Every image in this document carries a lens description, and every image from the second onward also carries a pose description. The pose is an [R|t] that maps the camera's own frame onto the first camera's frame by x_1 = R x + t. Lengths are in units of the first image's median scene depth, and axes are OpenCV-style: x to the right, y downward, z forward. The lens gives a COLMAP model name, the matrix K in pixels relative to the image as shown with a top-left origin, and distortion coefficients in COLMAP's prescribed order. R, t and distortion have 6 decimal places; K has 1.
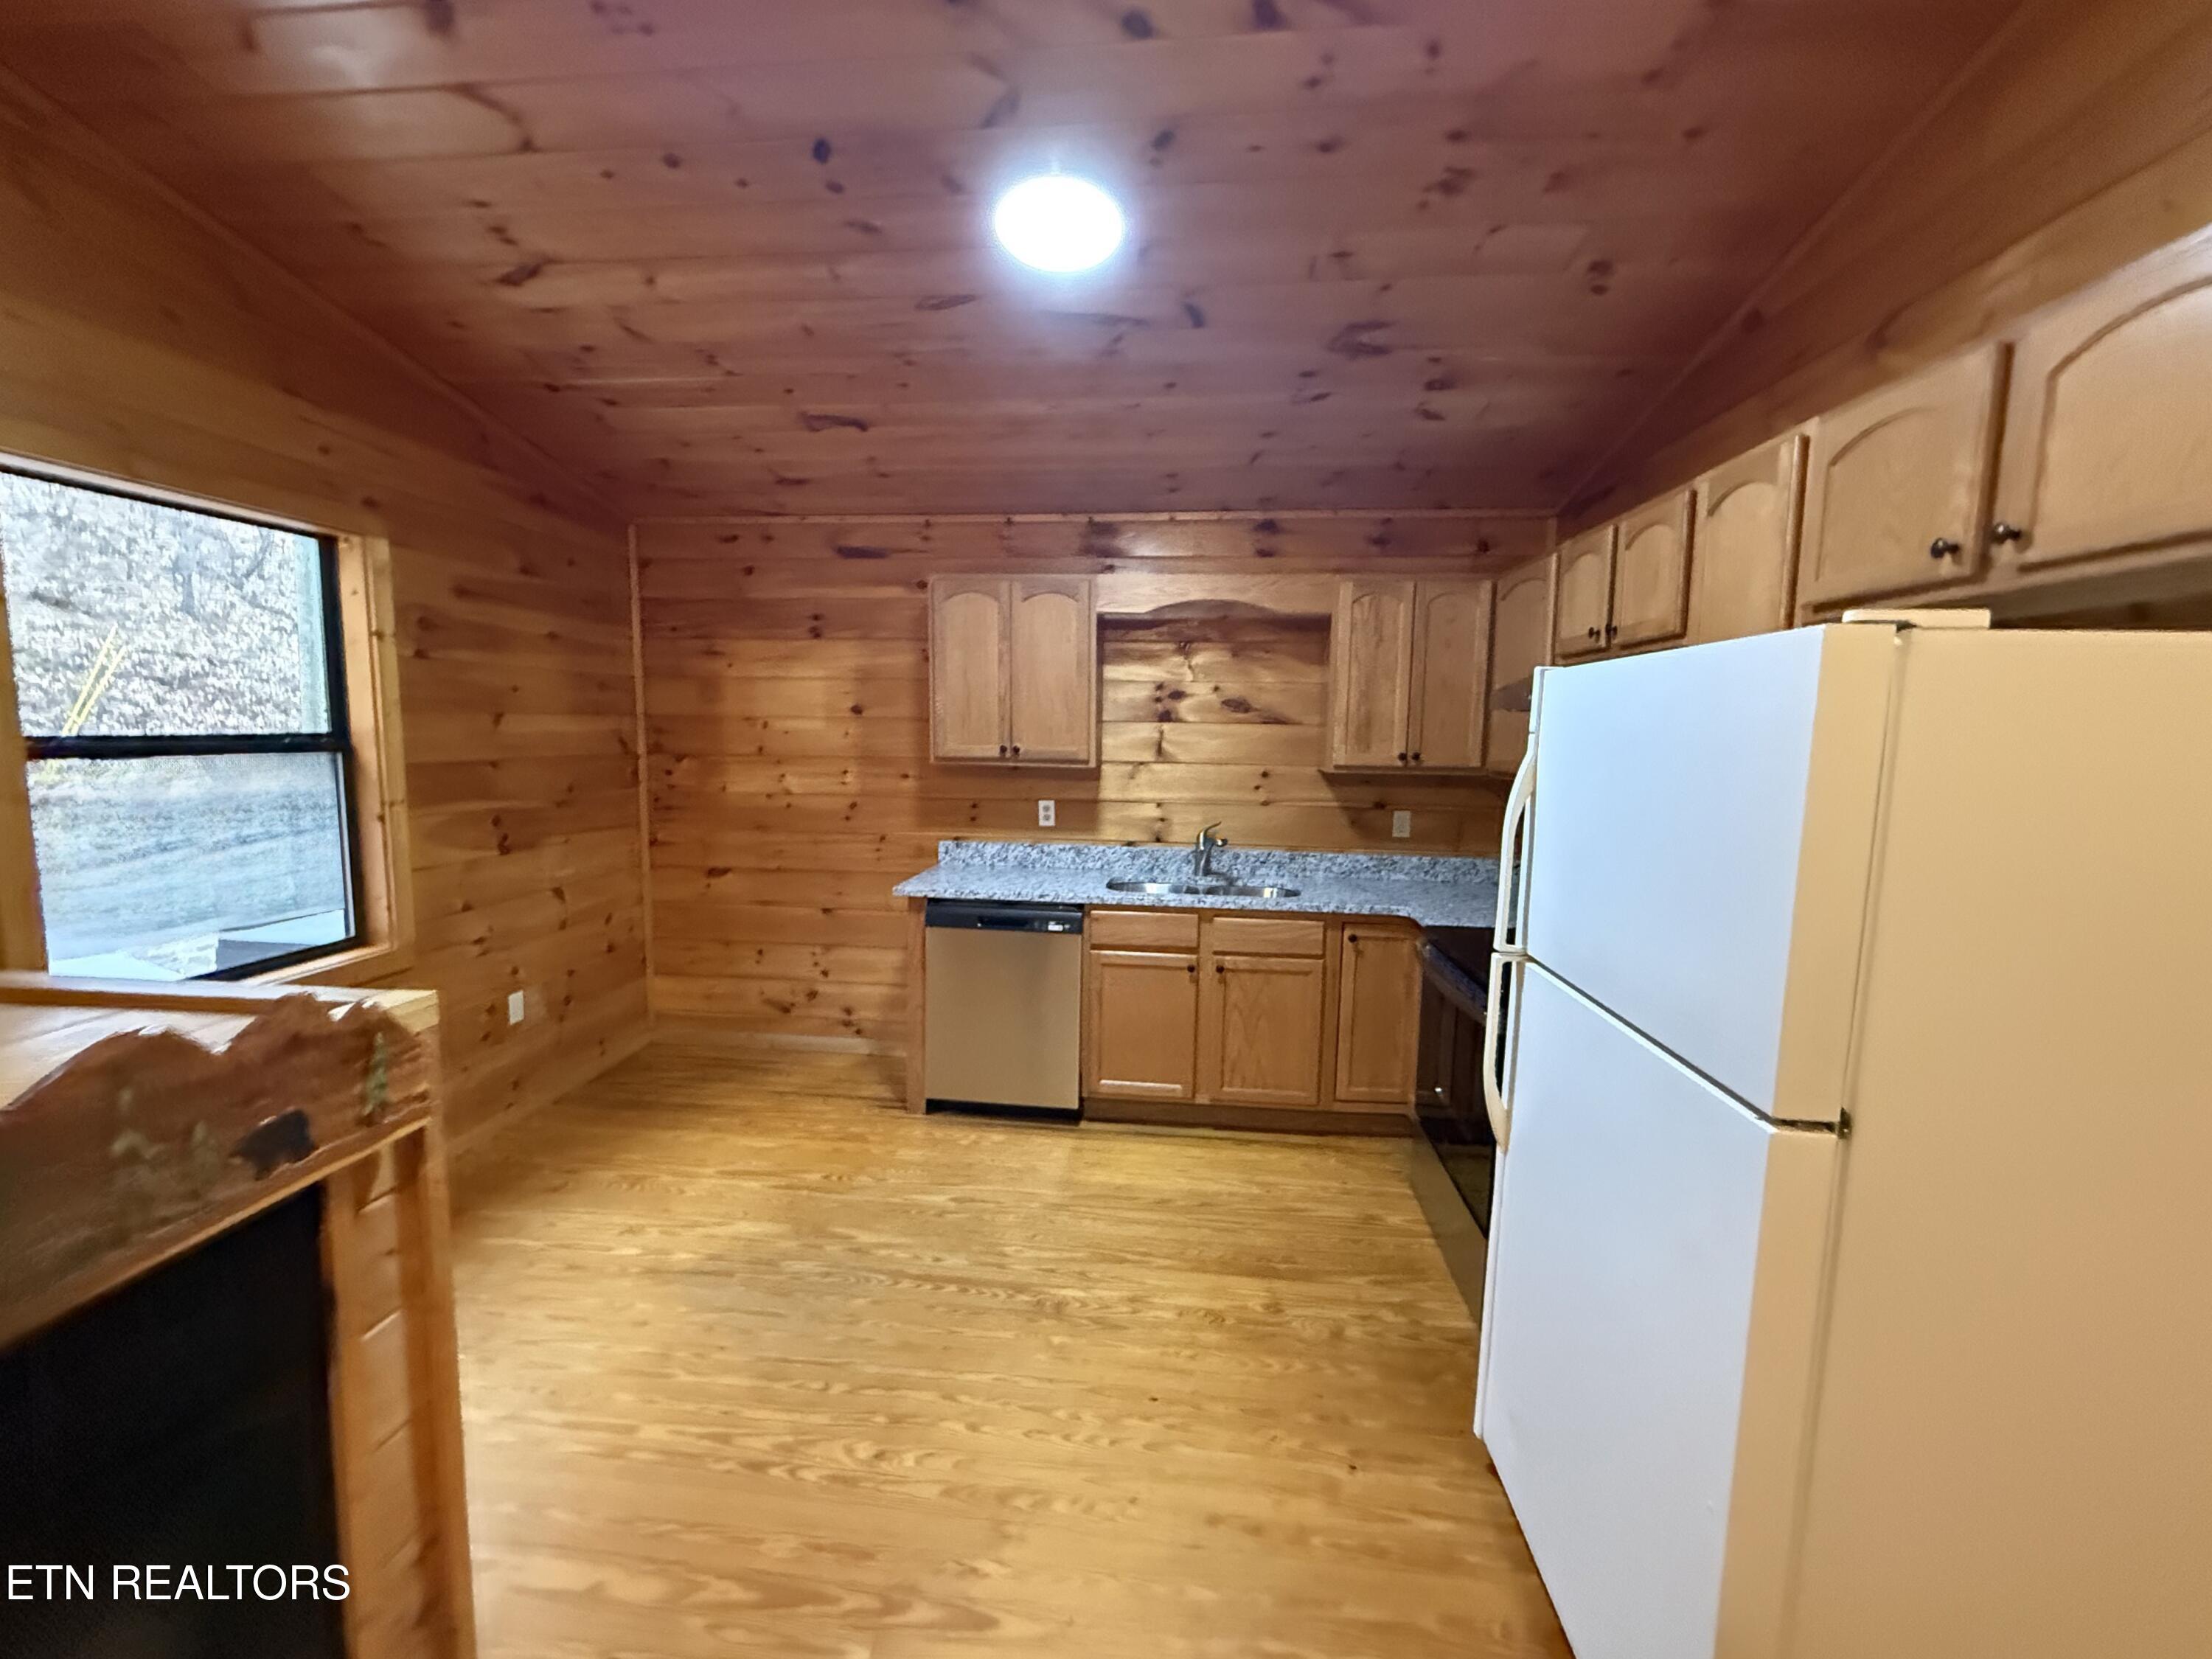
lens RADIAL K [[908.0, 0, 1095.7], [0, 908.0, 826.5], [0, 0, 1]] dist [-0.001724, 0.000475]
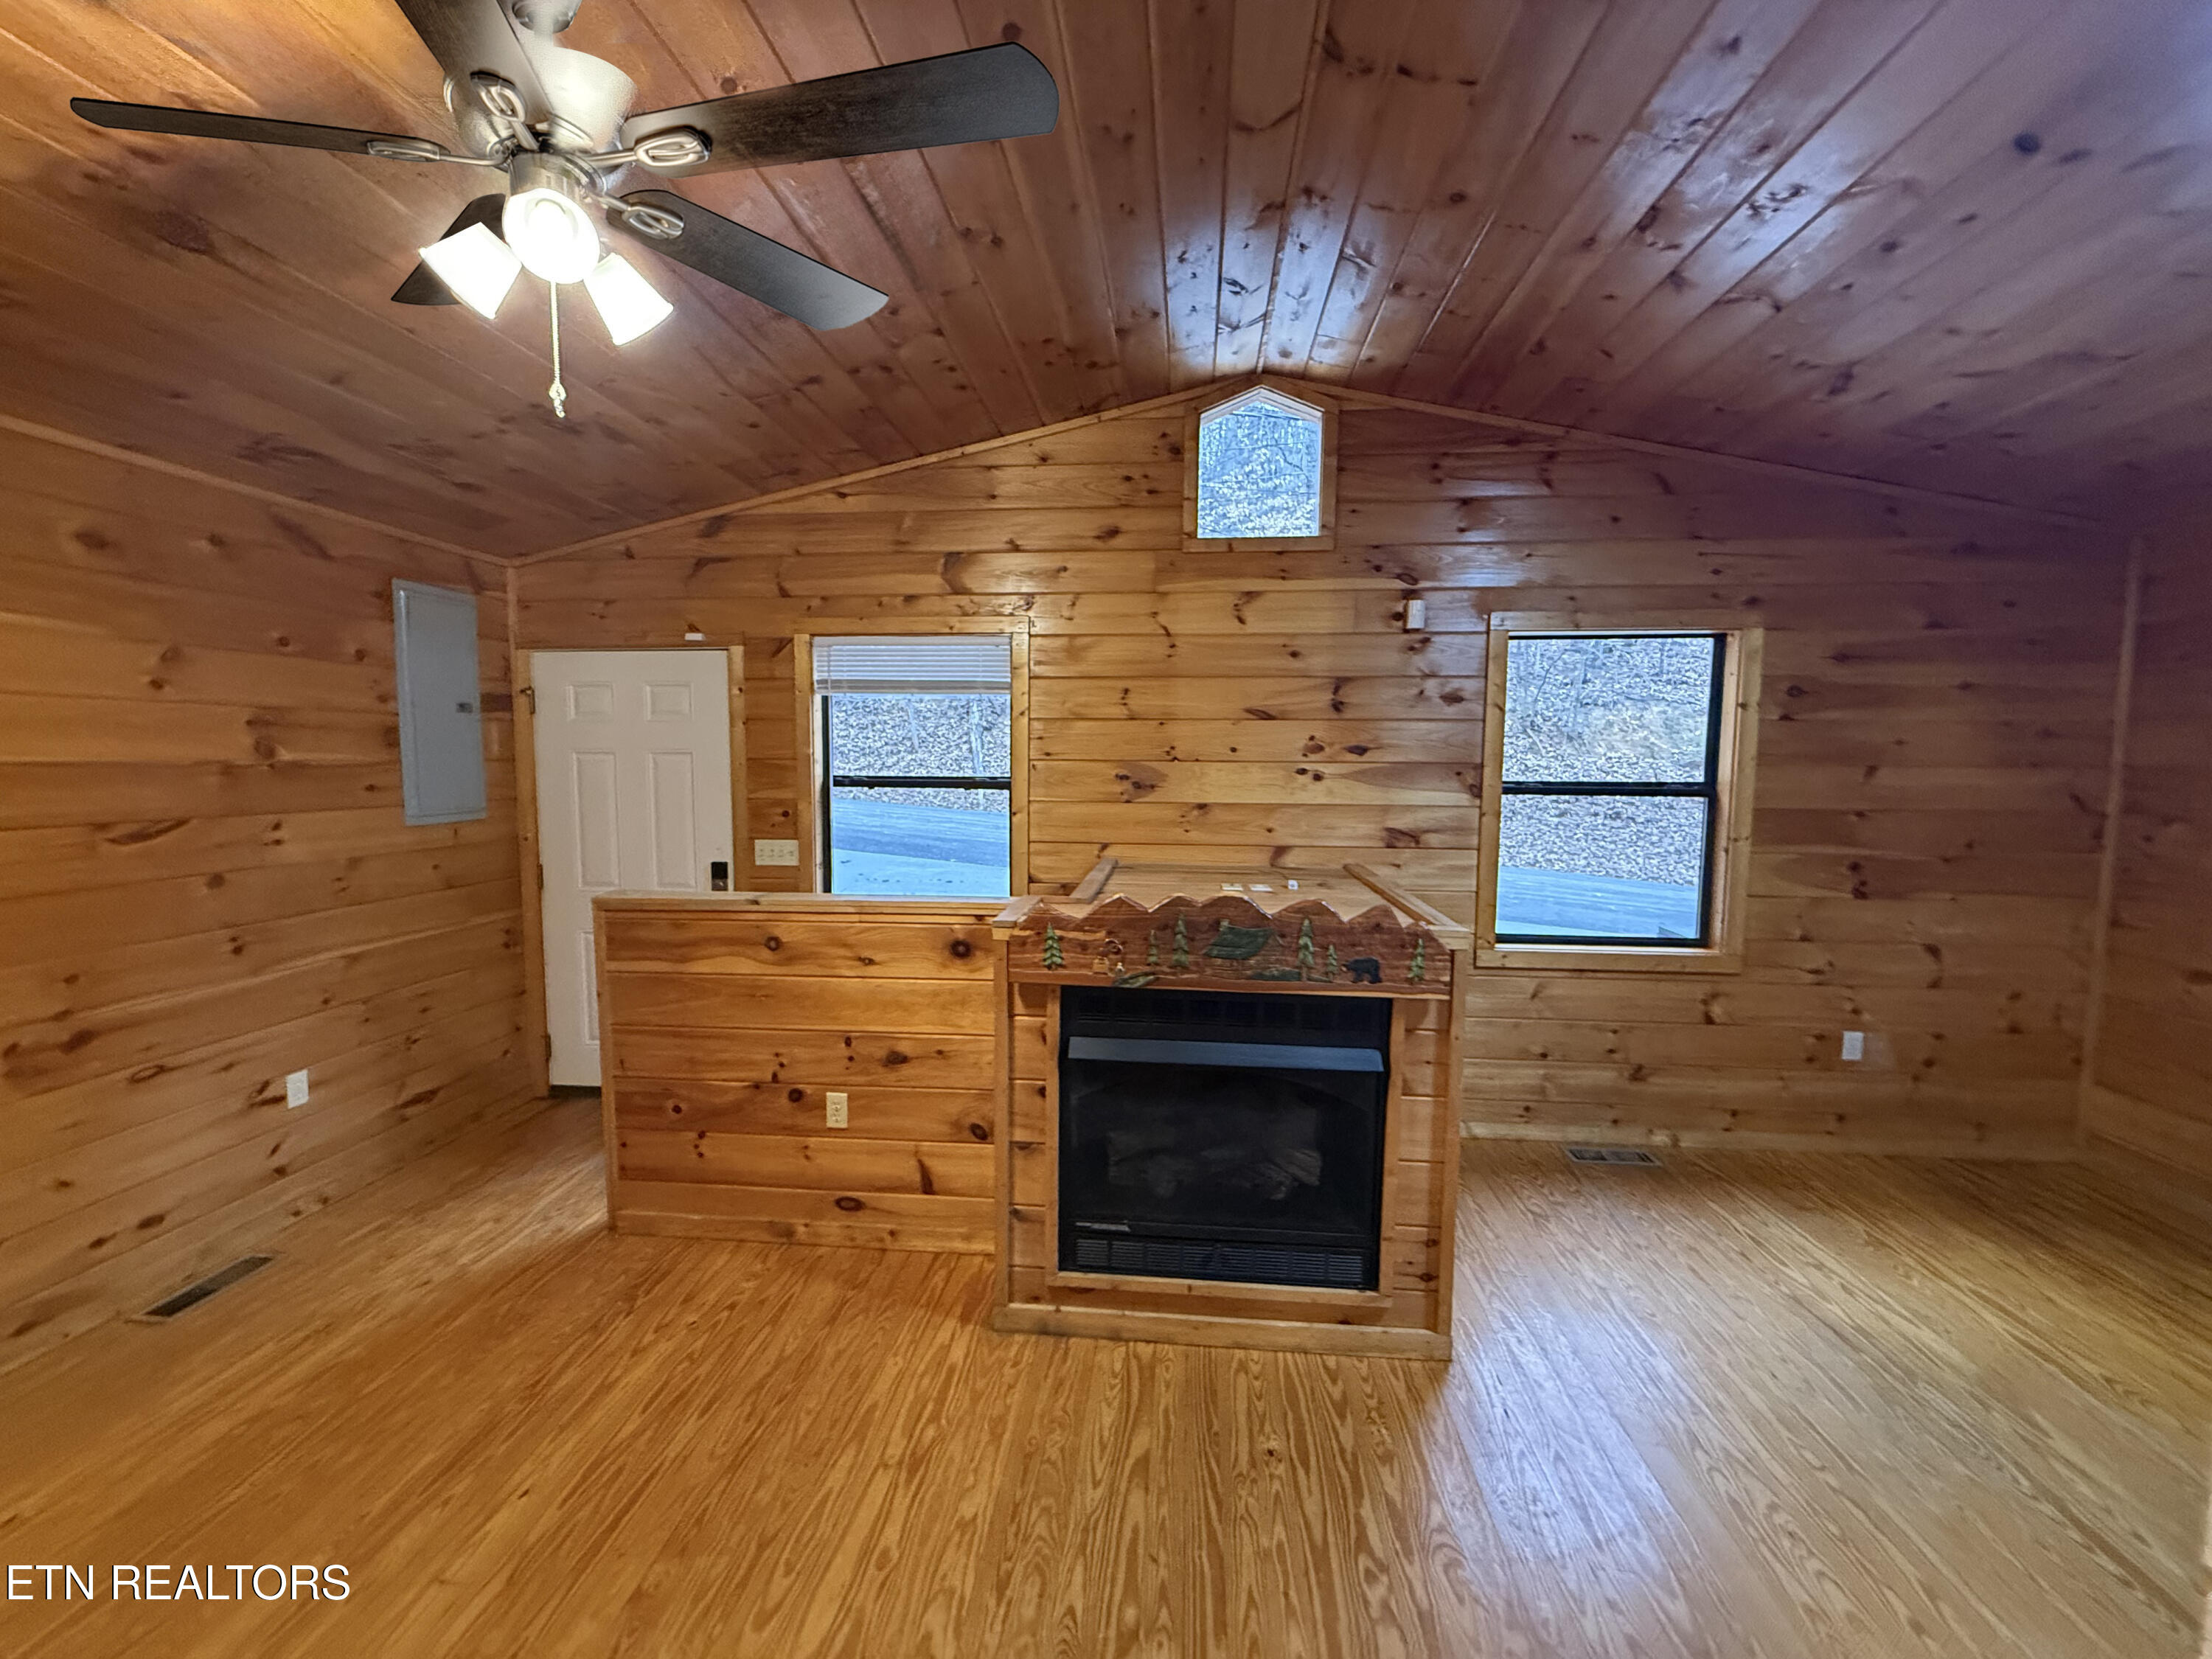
lens RADIAL K [[908.0, 0, 1095.7], [0, 908.0, 826.5], [0, 0, 1]] dist [-0.001724, 0.000475]
pose [[-0.005607, 0.064900, -0.997876, 0.440606], [-0.115424, 0.991180, 0.065113, -0.020882], [0.993301, 0.115543, 0.001933, 0.112736]]
